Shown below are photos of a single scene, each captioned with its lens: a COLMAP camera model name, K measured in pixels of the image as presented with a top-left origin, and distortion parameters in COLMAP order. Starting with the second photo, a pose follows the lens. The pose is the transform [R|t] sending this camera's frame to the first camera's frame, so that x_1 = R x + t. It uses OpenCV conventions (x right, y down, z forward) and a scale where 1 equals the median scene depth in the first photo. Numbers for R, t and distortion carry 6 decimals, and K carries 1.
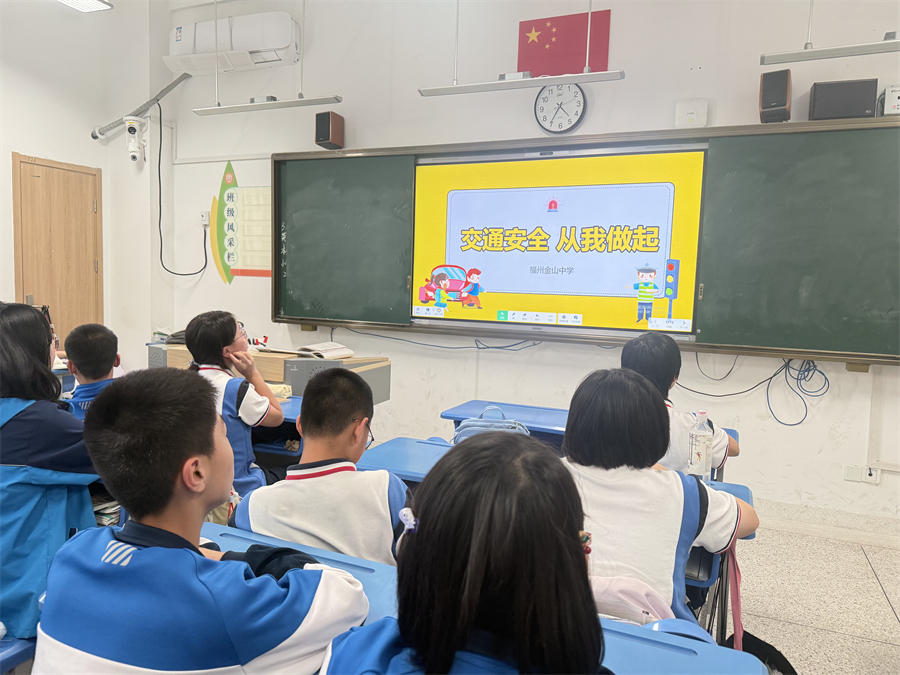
lens RADIAL K [[630.4, 0, 451.4], [0, 630.4, 337.8], [0, 0, 1]] dist [0.071252, -0.087842]
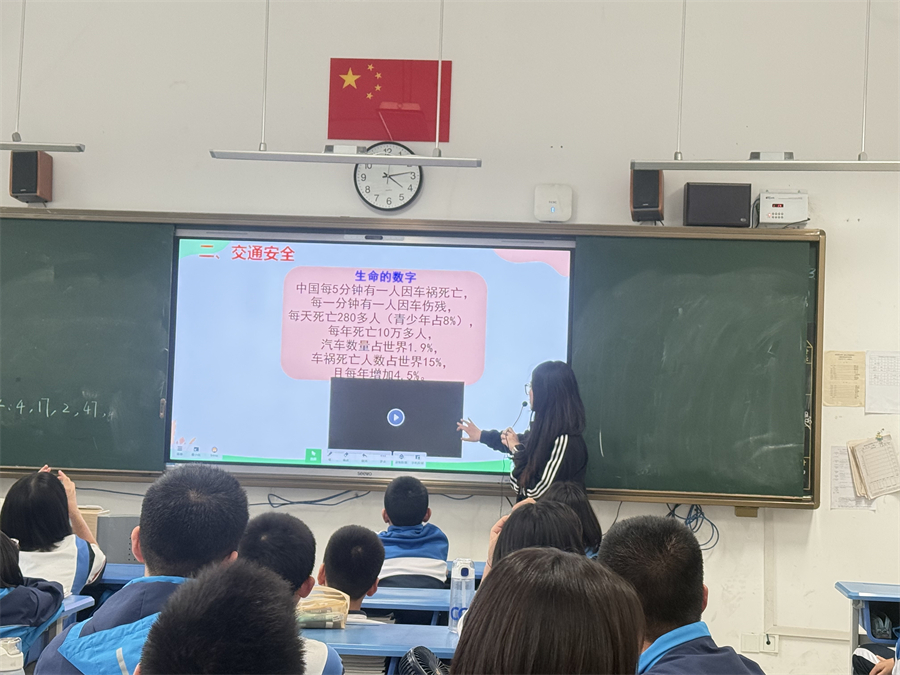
lens RADIAL K [[1566.2, 0, 453.0], [0, 1566.2, 335.9], [0, 0, 1]] dist [0.088552, 0.000000]
pose [[0.943725, 0.013677, 0.330447, -0.357602], [0.024894, 0.993373, -0.112209, 0.031760], [-0.329792, 0.114121, 0.937131, -0.717352]]
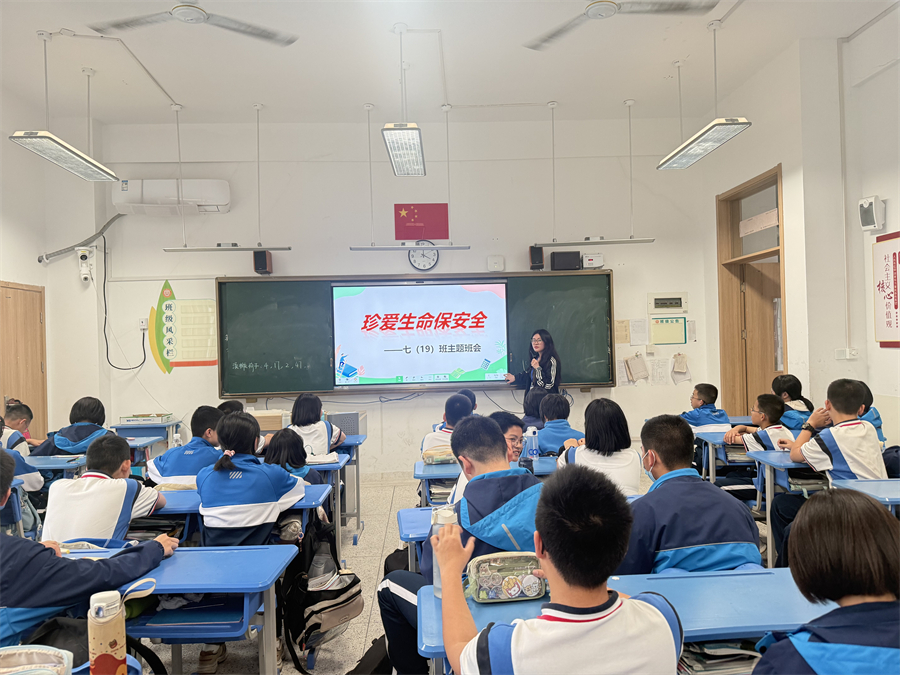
lens RADIAL K [[630.4, 0, 445.6], [0, 630.4, 342.3], [0, 0, 1]] dist [0.071252, -0.087842]
pose [[0.900042, -0.055198, 0.432293, -0.512364], [0.094211, 0.993135, -0.069339, -0.006390], [-0.425497, 0.103135, 0.899063, -0.516940]]
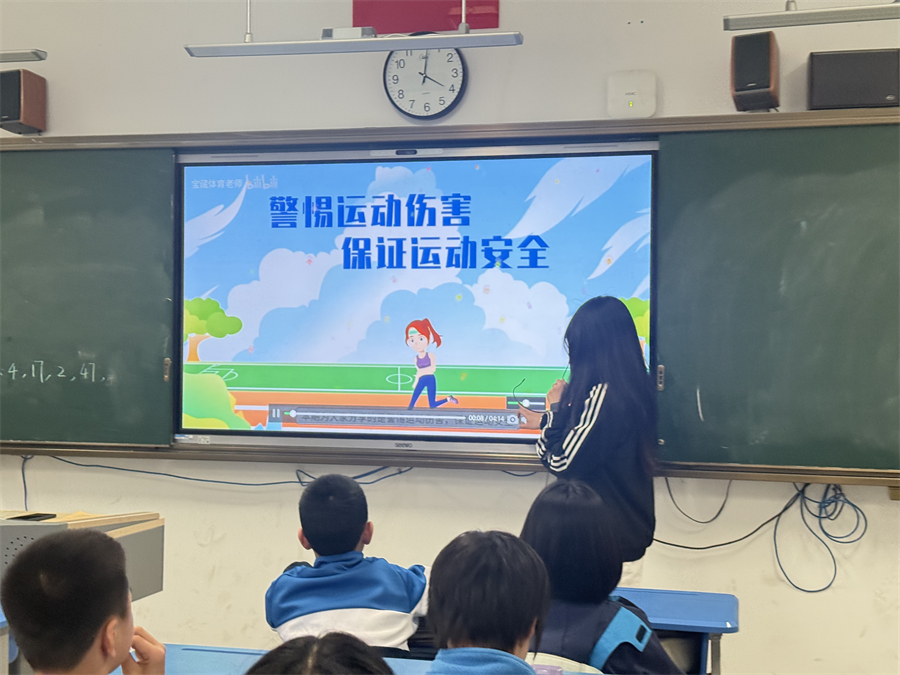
lens RADIAL K [[1253.7, 0, 443.4], [0, 1253.7, 323.7], [0, 0, 1]] dist [0.105938, 0.000000]
pose [[0.987319, -0.020568, 0.157414, -0.005389], [0.036356, 0.994514, -0.098085, -0.011457], [-0.154533, 0.102564, 0.982650, -0.147097]]
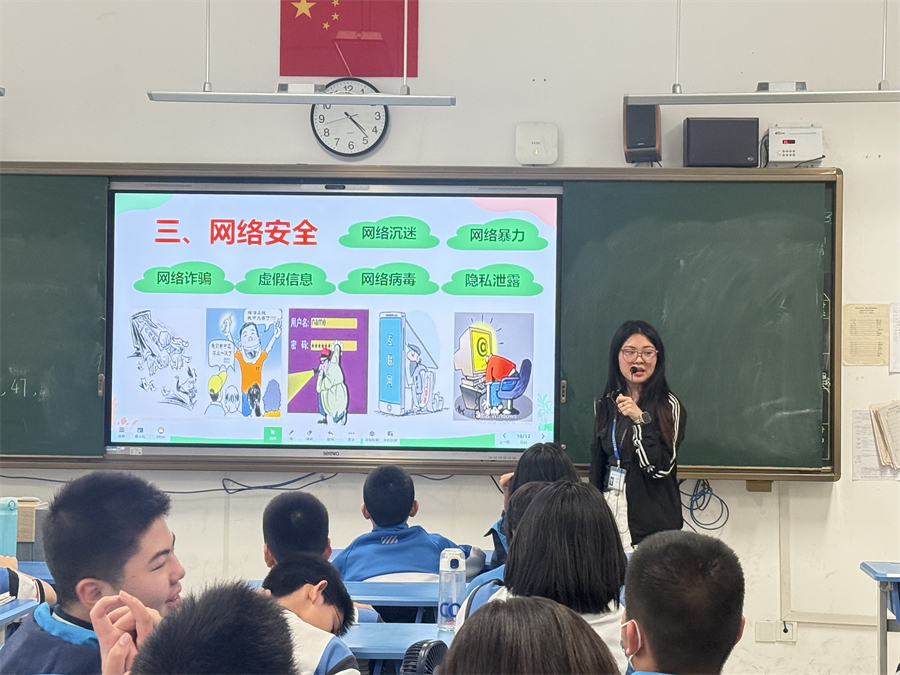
lens RADIAL K [[1789.1, 0, 450.1], [0, 1789.1, 341.4], [0, 0, 1]] dist [0.081990, 0.000000]
pose [[0.937144, -0.016709, 0.348543, -0.377463], [0.048201, 0.995476, -0.081879, 0.026248], [-0.345598, 0.093533, 0.933710, -0.738261]]
